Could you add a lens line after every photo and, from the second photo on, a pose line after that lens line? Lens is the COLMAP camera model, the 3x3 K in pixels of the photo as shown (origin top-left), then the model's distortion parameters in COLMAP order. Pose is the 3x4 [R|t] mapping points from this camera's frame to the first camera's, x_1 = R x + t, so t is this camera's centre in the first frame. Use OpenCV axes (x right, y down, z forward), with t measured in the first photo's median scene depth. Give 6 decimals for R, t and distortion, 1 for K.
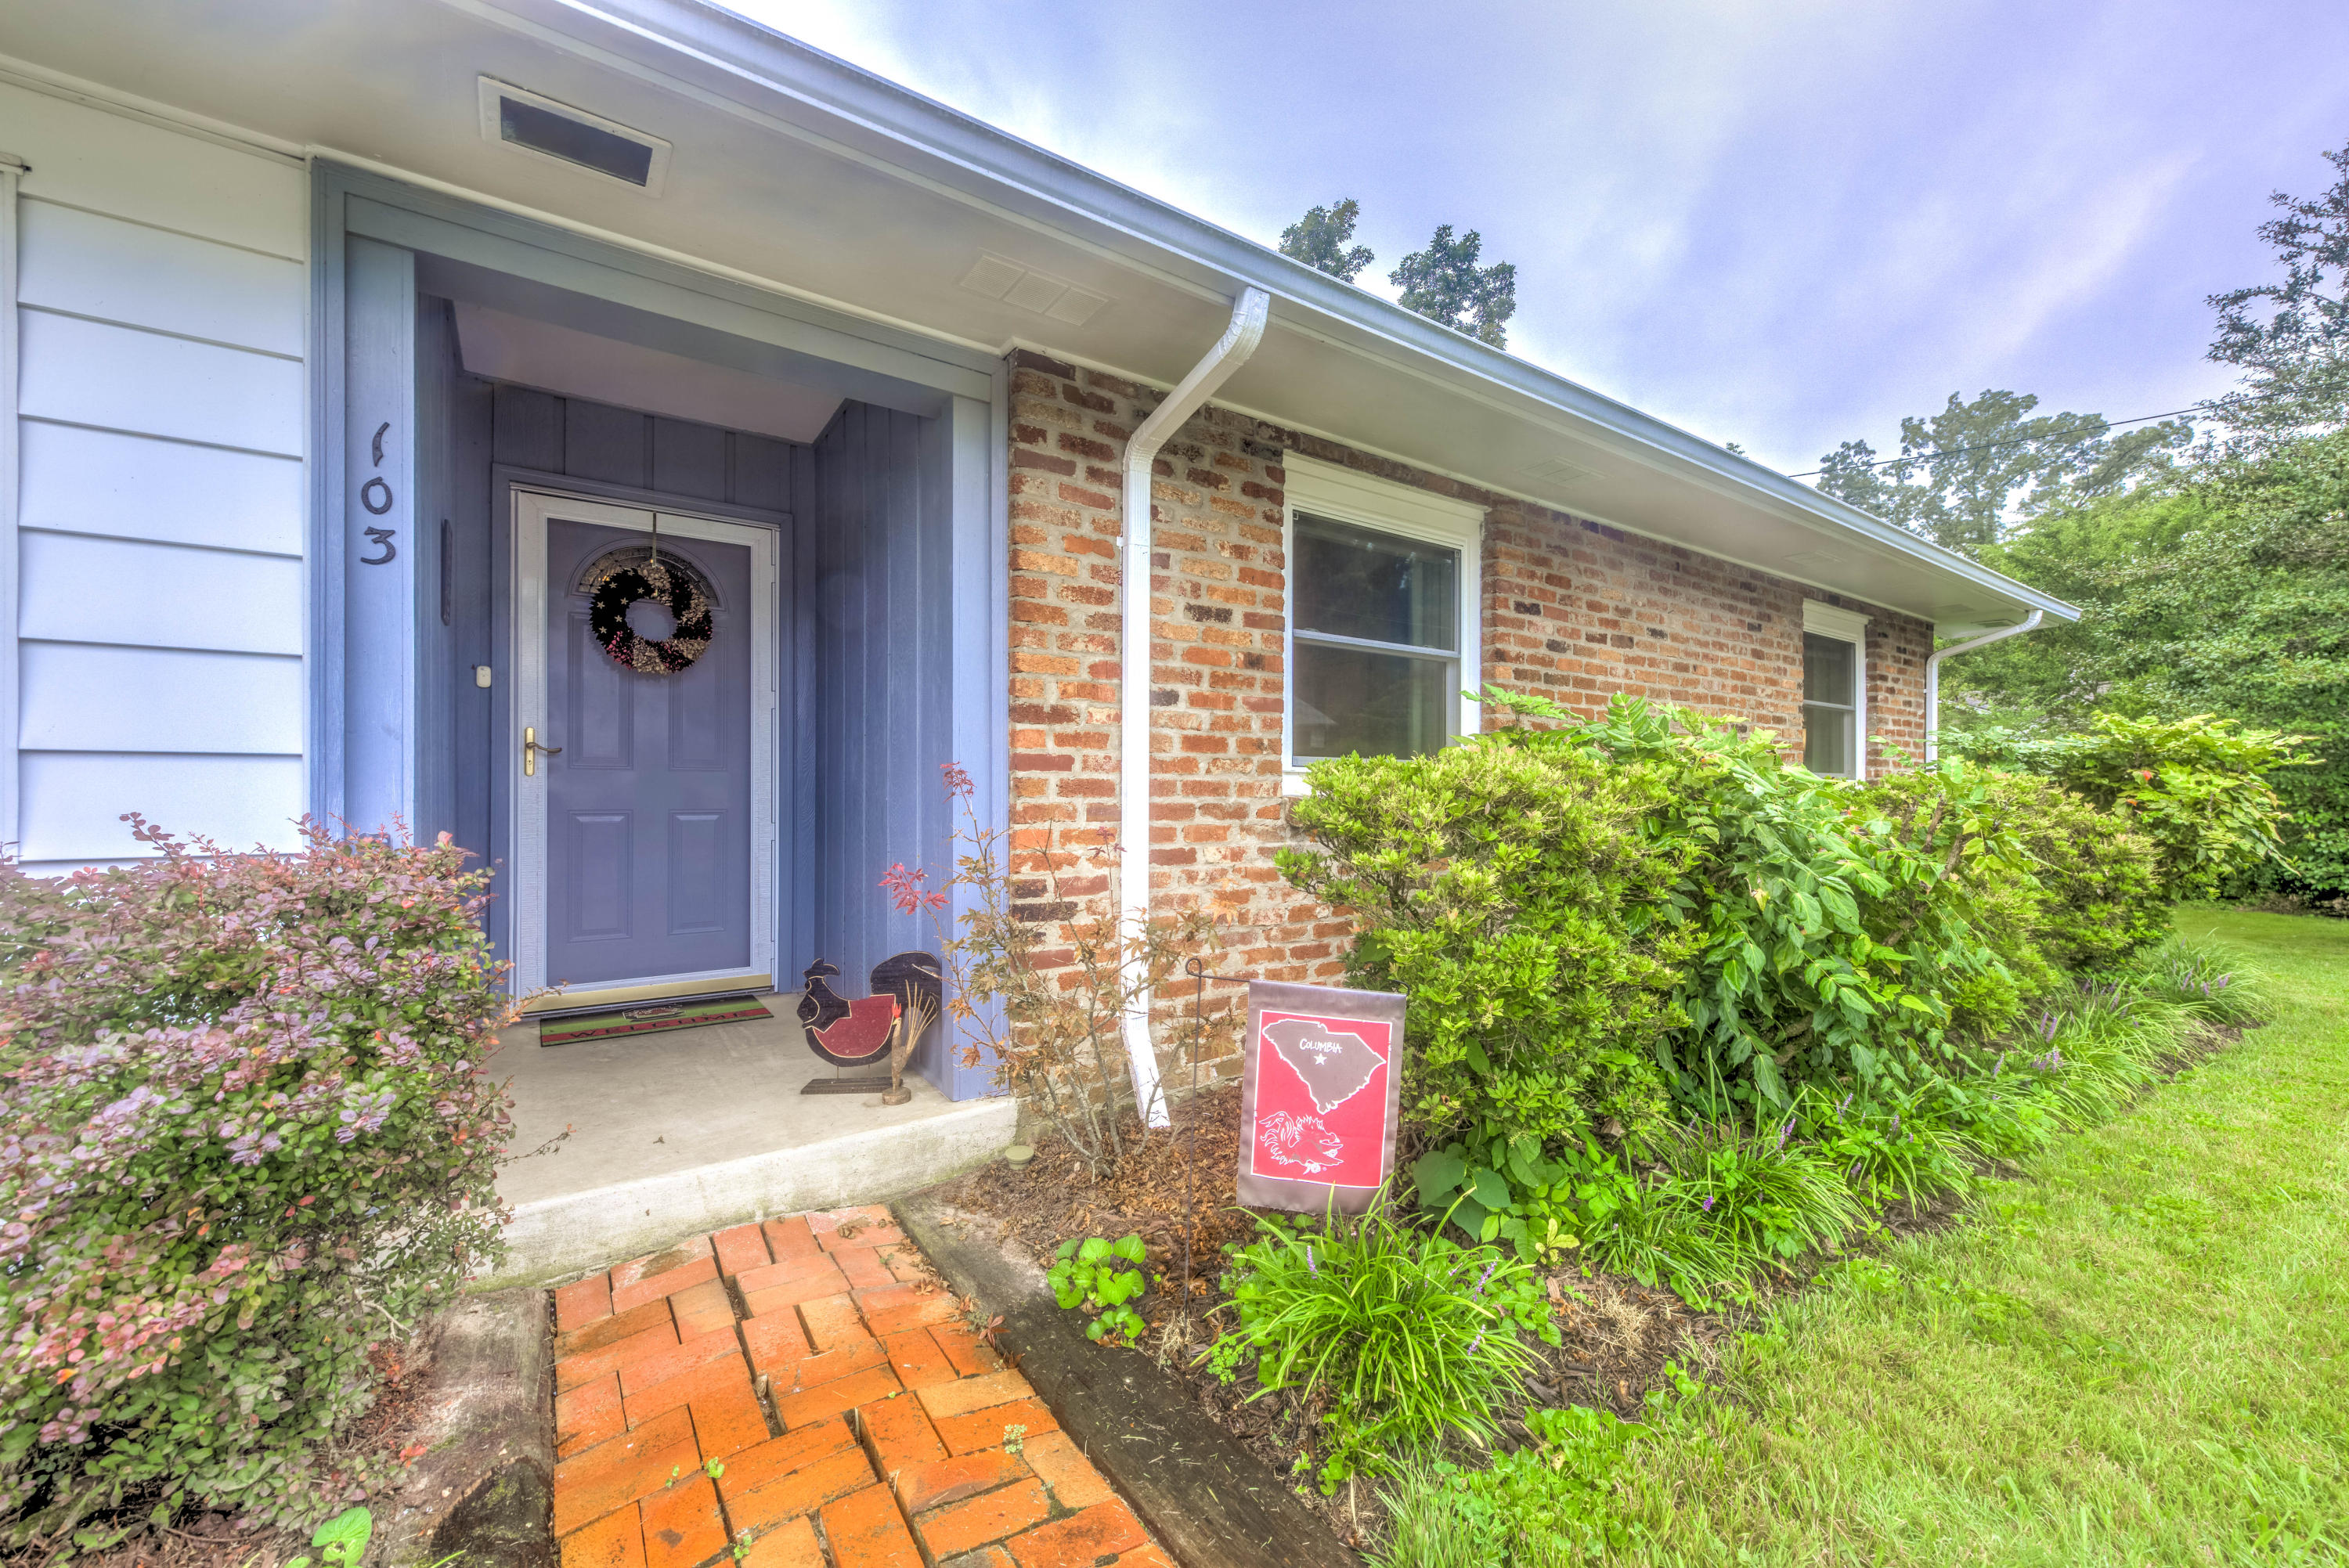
lens RADIAL K [[941.7, 0, 1185.3], [0, 941.7, 775.9], [0, 0, 1]] dist [0.003218, 0.000155]
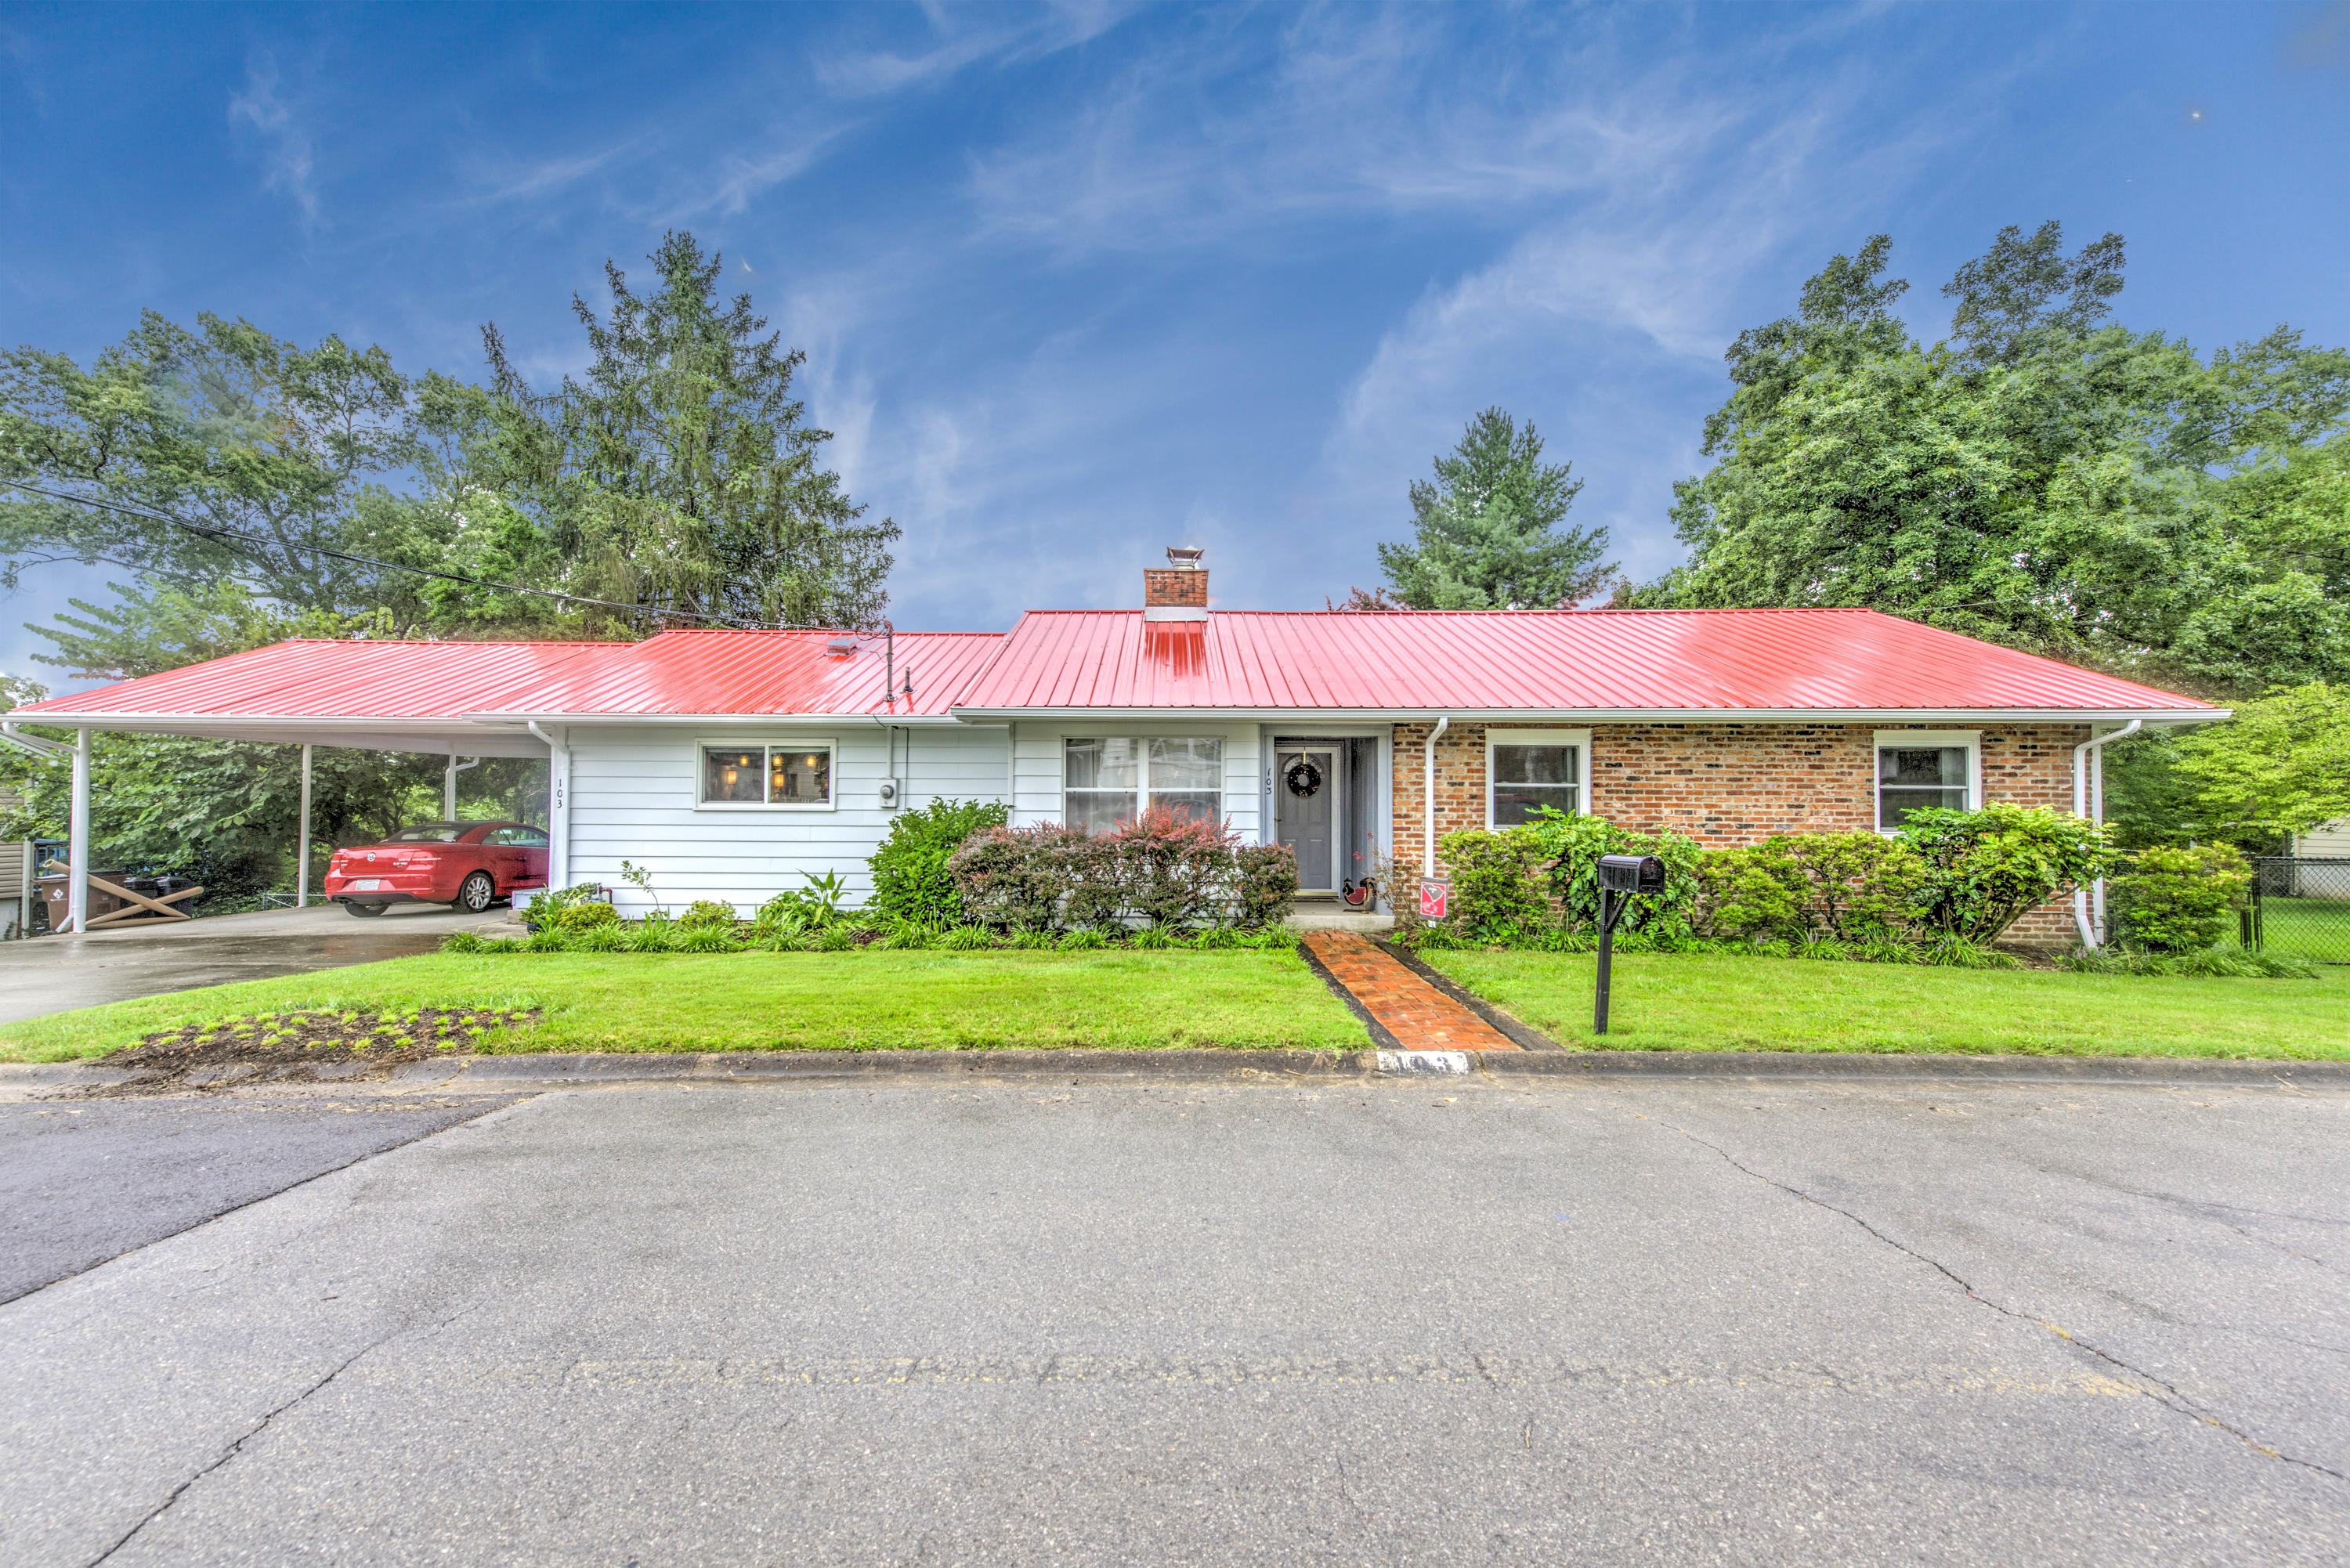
lens RADIAL K [[942.2, 0, 1176.1], [0, 942.2, 781.8], [0, 0, 1]] dist [0.003218, 0.000155]
pose [[0.825650, -0.010524, -0.564084, 1.029386], [0.001558, 0.999865, -0.016373, -0.118032], [0.564180, 0.012640, 0.825555, -2.197918]]
